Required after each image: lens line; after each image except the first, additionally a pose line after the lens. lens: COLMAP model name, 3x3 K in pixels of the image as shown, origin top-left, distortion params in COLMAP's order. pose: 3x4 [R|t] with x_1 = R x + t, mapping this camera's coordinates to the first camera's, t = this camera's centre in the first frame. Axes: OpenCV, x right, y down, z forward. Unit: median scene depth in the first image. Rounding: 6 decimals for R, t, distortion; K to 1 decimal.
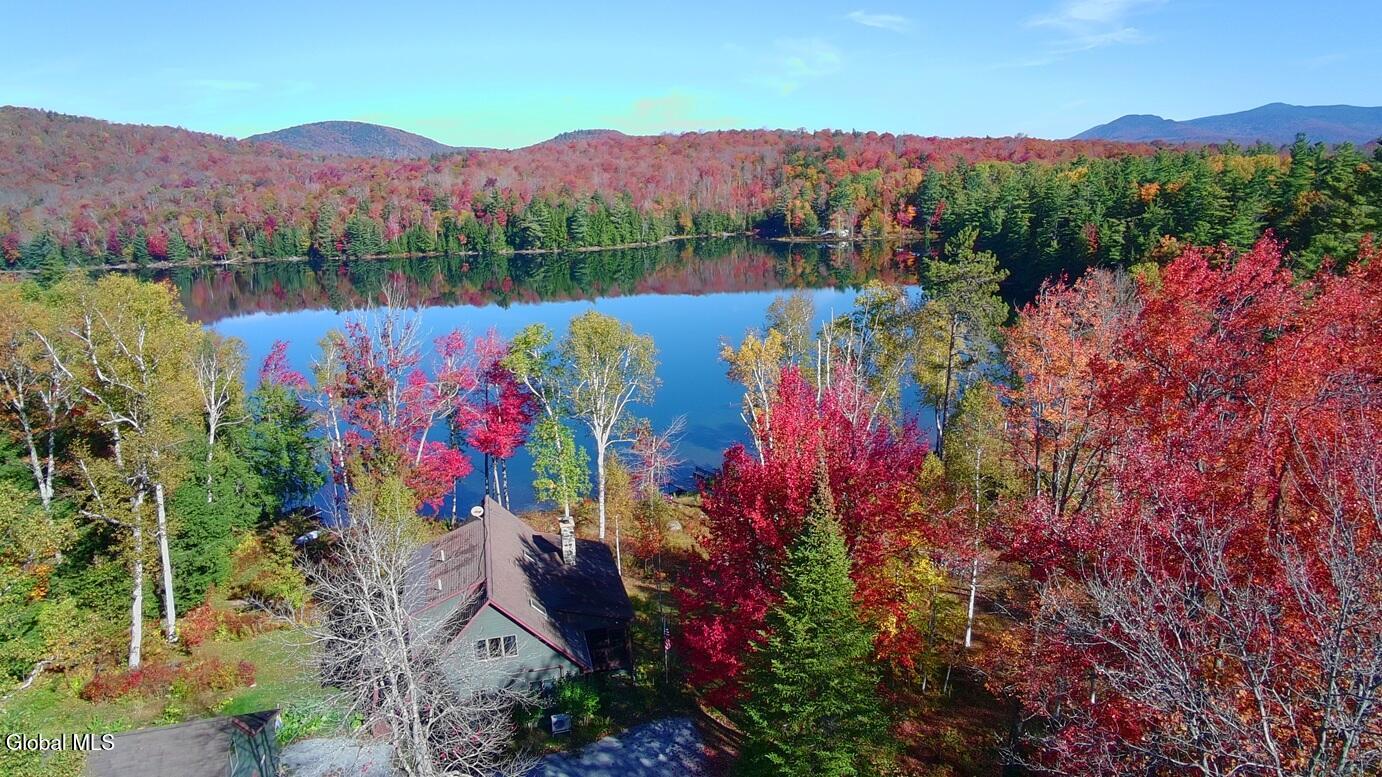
lens RADIAL K [[882.6, 0, 698.8], [0, 882.6, 384.4], [0, 0, 1]] dist [-0.072394, 0.066901]
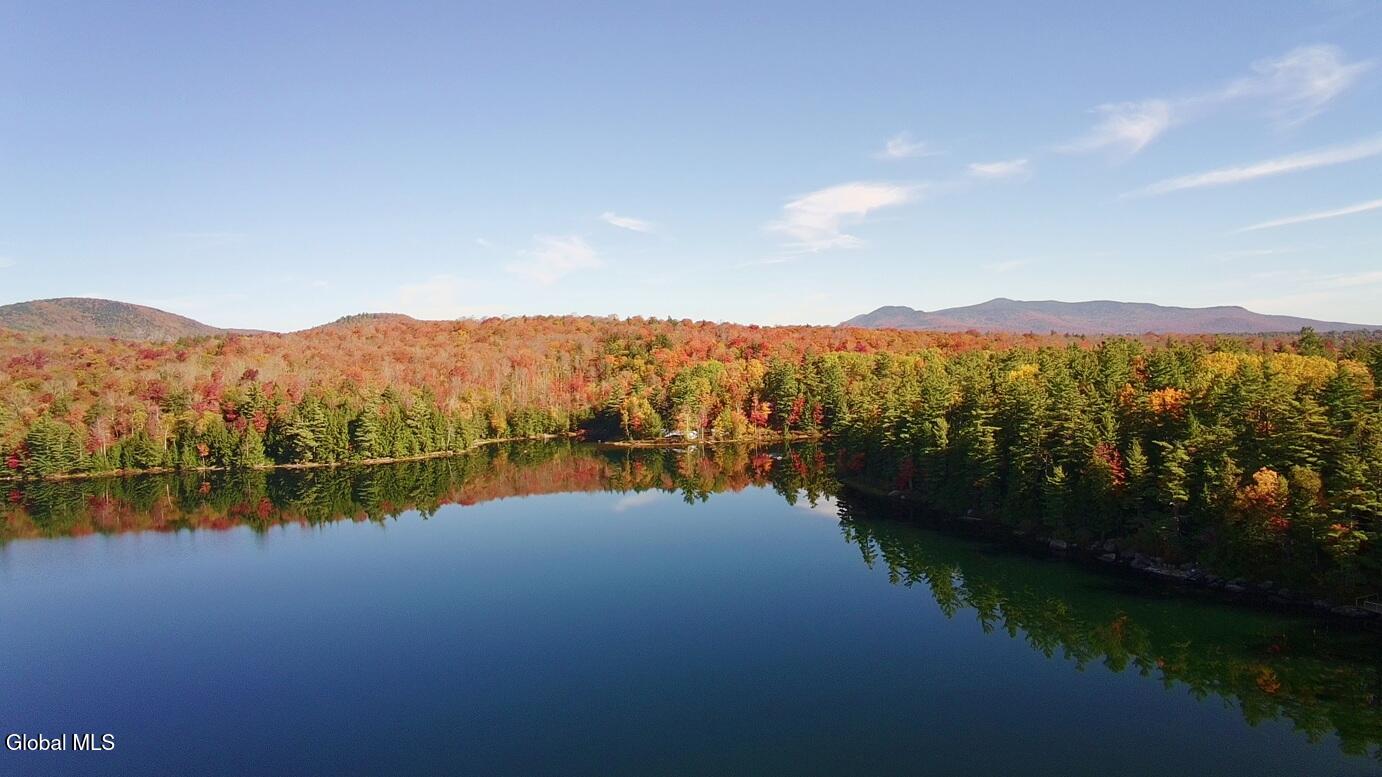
lens RADIAL K [[882.6, 0, 698.8], [0, 882.6, 384.4], [0, 0, 1]] dist [-0.072394, 0.066901]
pose [[0.972395, -0.002007, 0.233332, -0.027112], [0.049671, 0.978825, -0.198579, -0.048925], [-0.227993, 0.204687, 0.951905, 0.170650]]
